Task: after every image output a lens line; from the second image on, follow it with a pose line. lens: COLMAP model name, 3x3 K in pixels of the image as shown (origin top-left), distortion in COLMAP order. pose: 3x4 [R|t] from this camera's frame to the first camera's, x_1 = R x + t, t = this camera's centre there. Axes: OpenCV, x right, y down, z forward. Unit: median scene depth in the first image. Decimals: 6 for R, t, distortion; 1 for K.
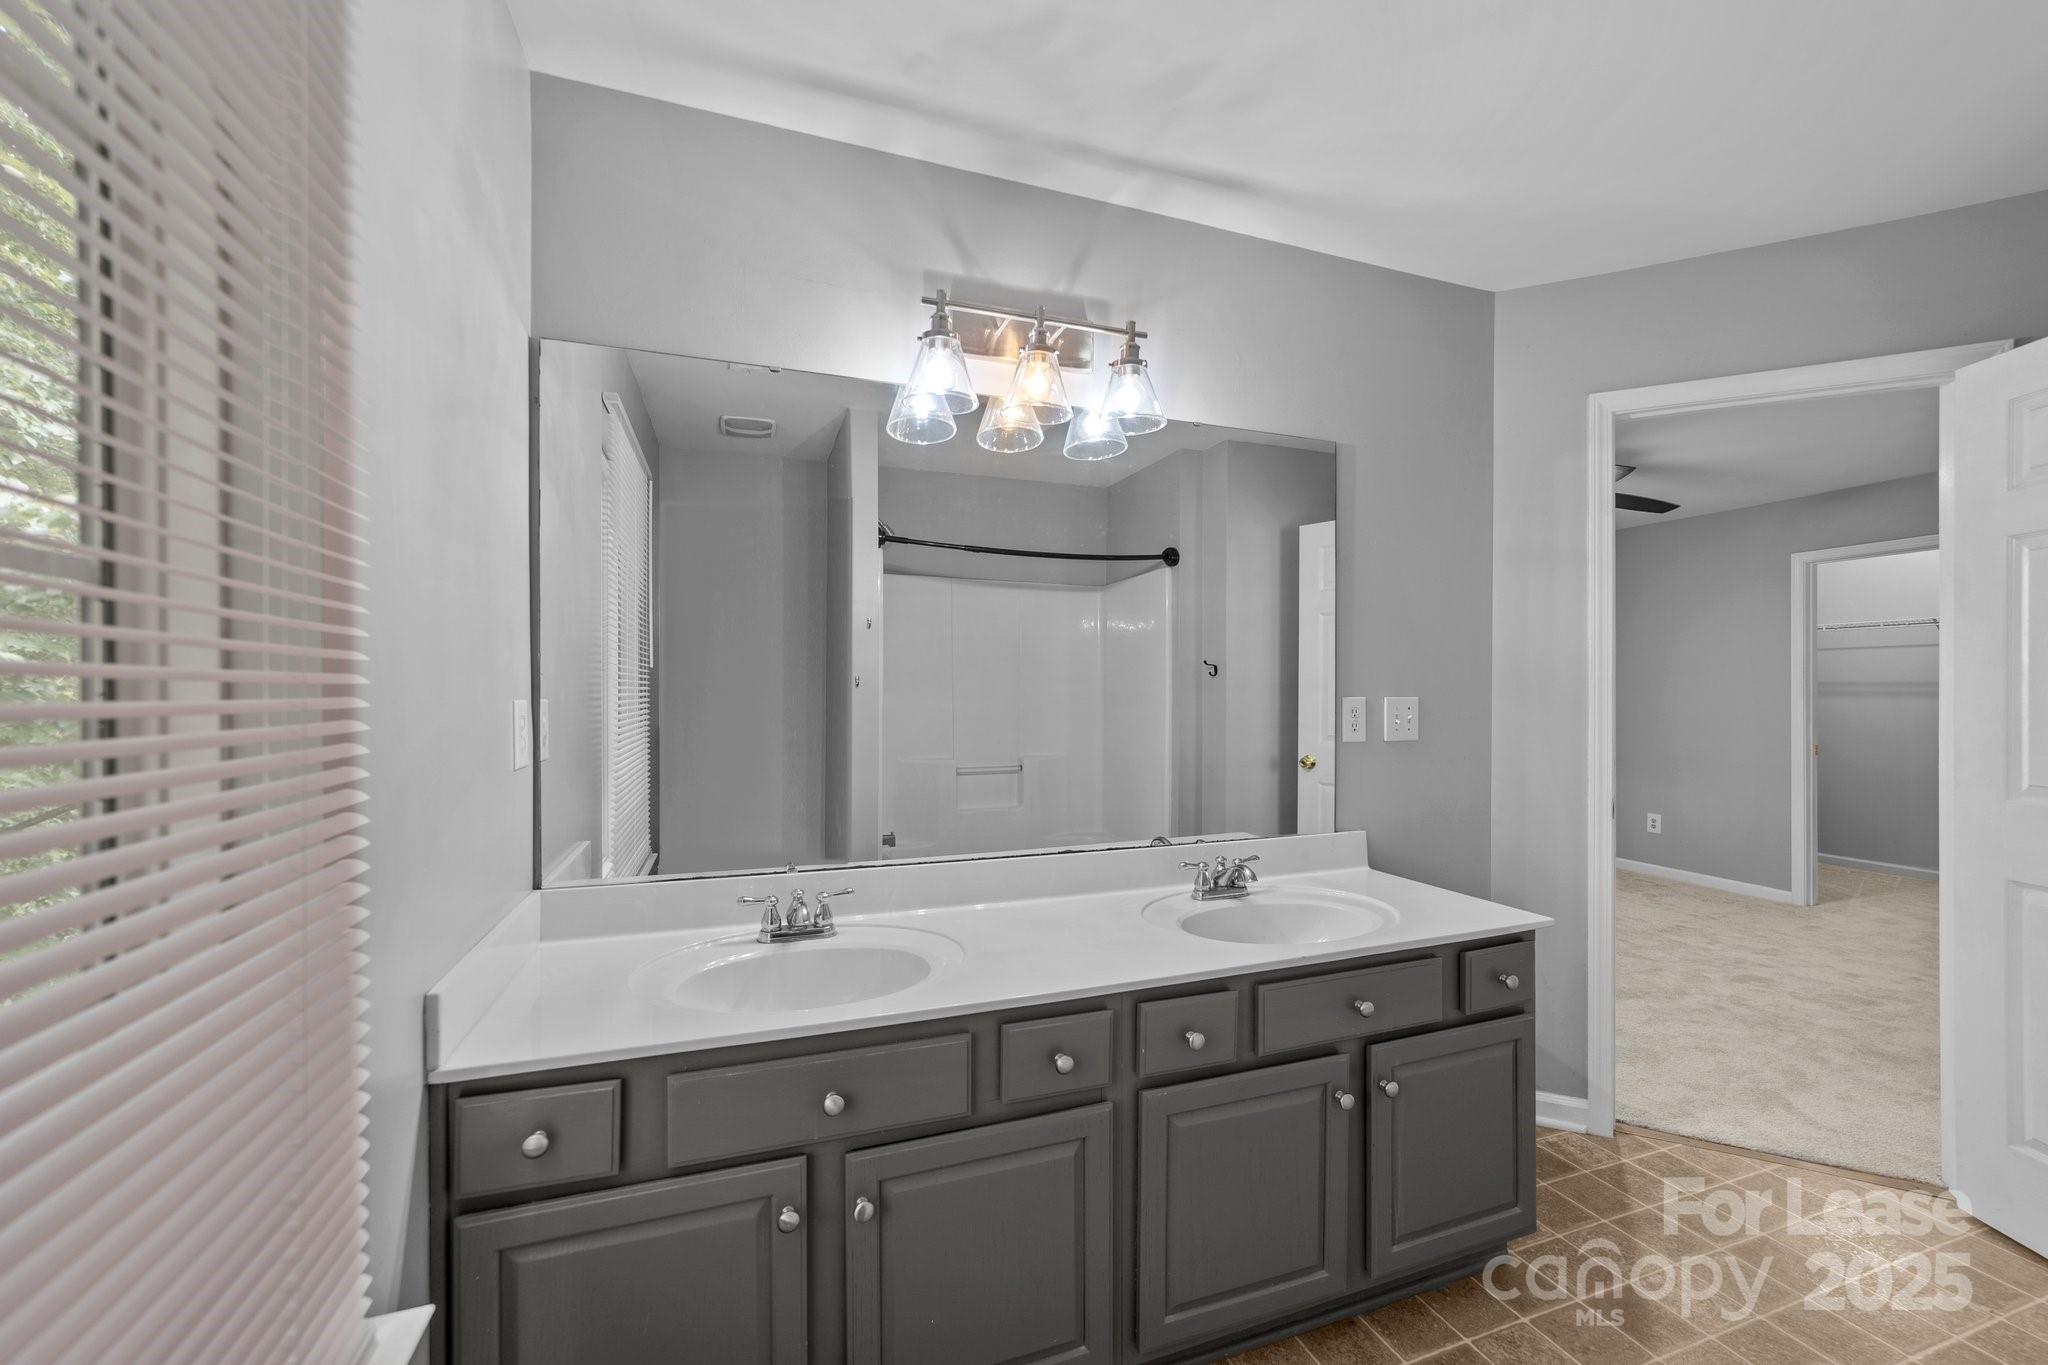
lens RADIAL K [[792.3, 0, 1028.1], [0, 792.3, 698.5], [0, 0, 1]] dist [-0.005625, 0.001999]
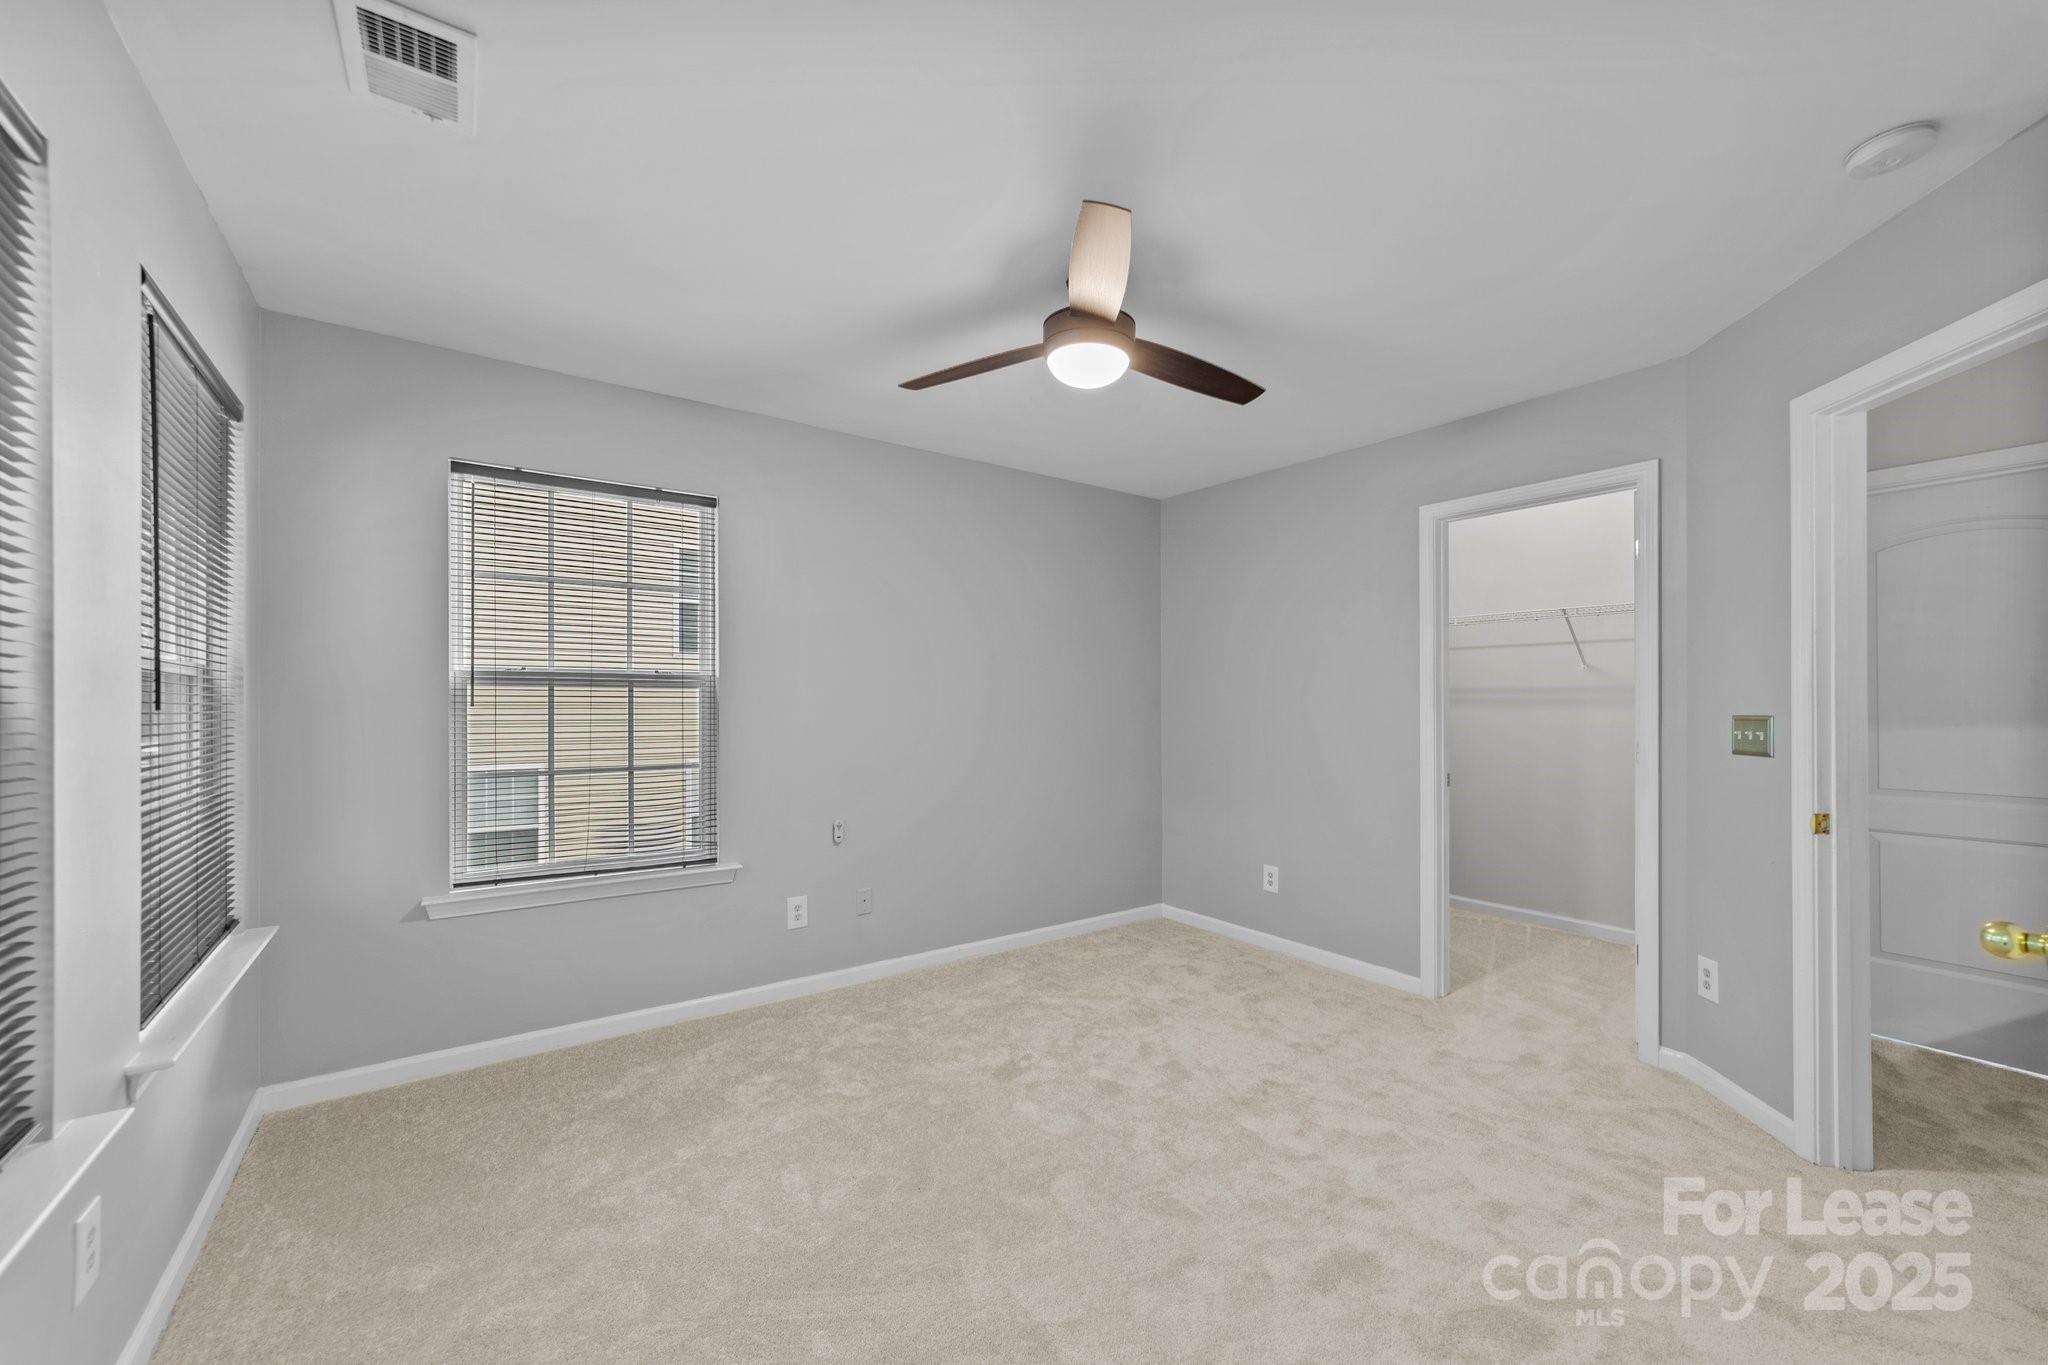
lens RADIAL K [[792.3, 0, 1024.4], [0, 792.3, 693.6], [0, 0, 1]] dist [-0.005625, 0.001999]
pose [[0.957680, 0.008867, 0.287699, 0.411359], [-0.005622, 0.999911, -0.012106, -0.004820], [-0.287781, 0.009976, 0.957644, 0.410472]]
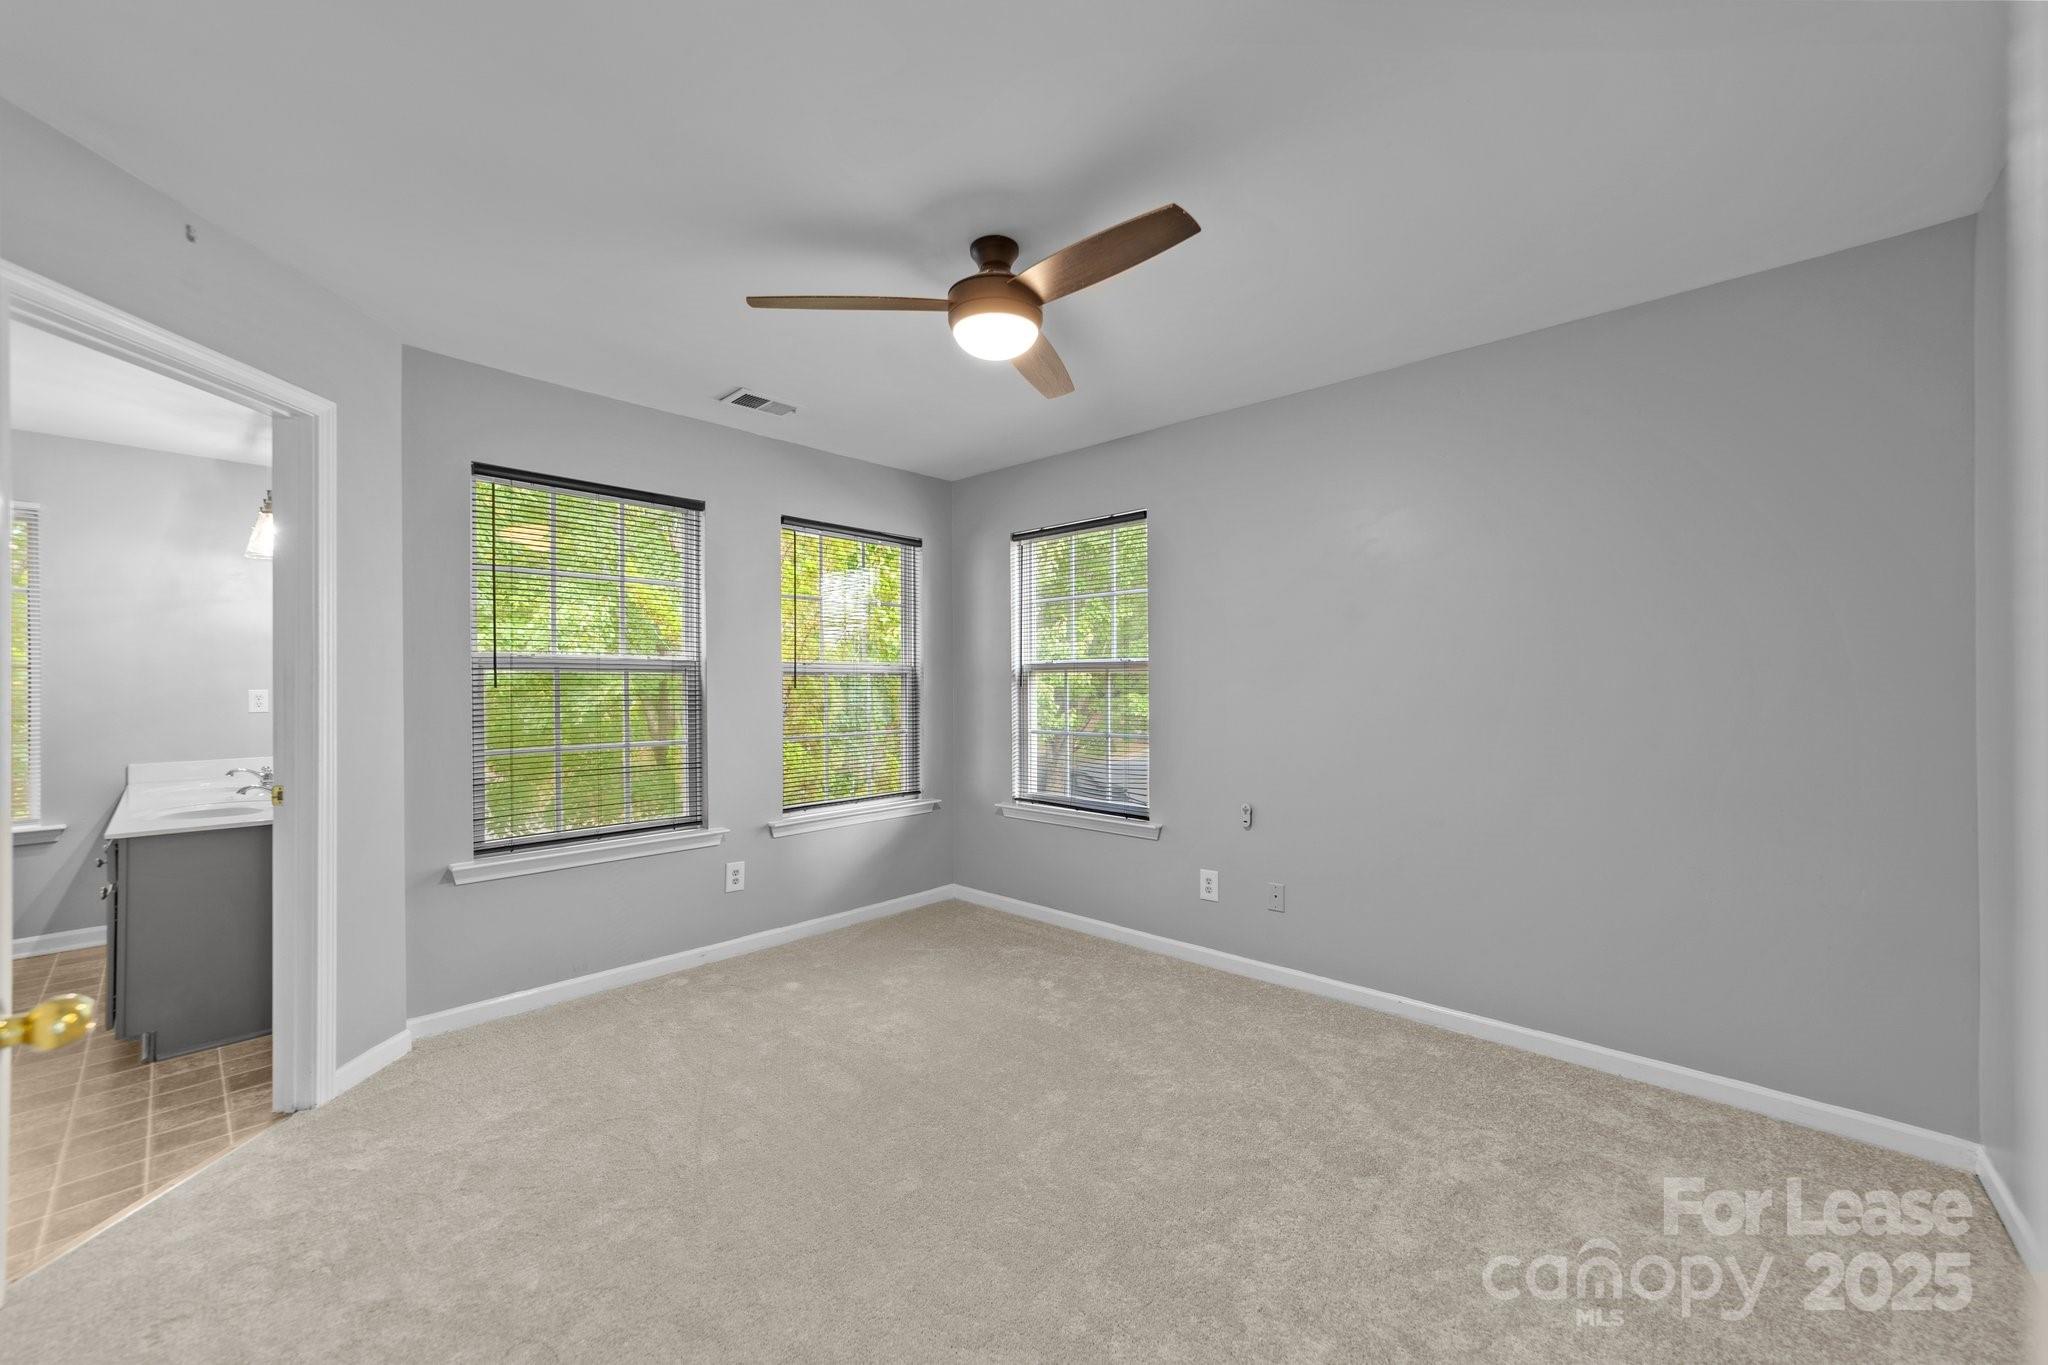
lens RADIAL K [[792.3, 0, 1023.0], [0, 792.3, 689.6], [0, 0, 1]] dist [-0.005625, 0.001999]
pose [[0.457399, 0.001974, -0.889260, 0.990864], [0.006752, 0.999961, 0.005693, -0.004176], [0.889236, -0.008608, 0.457367, 0.655748]]
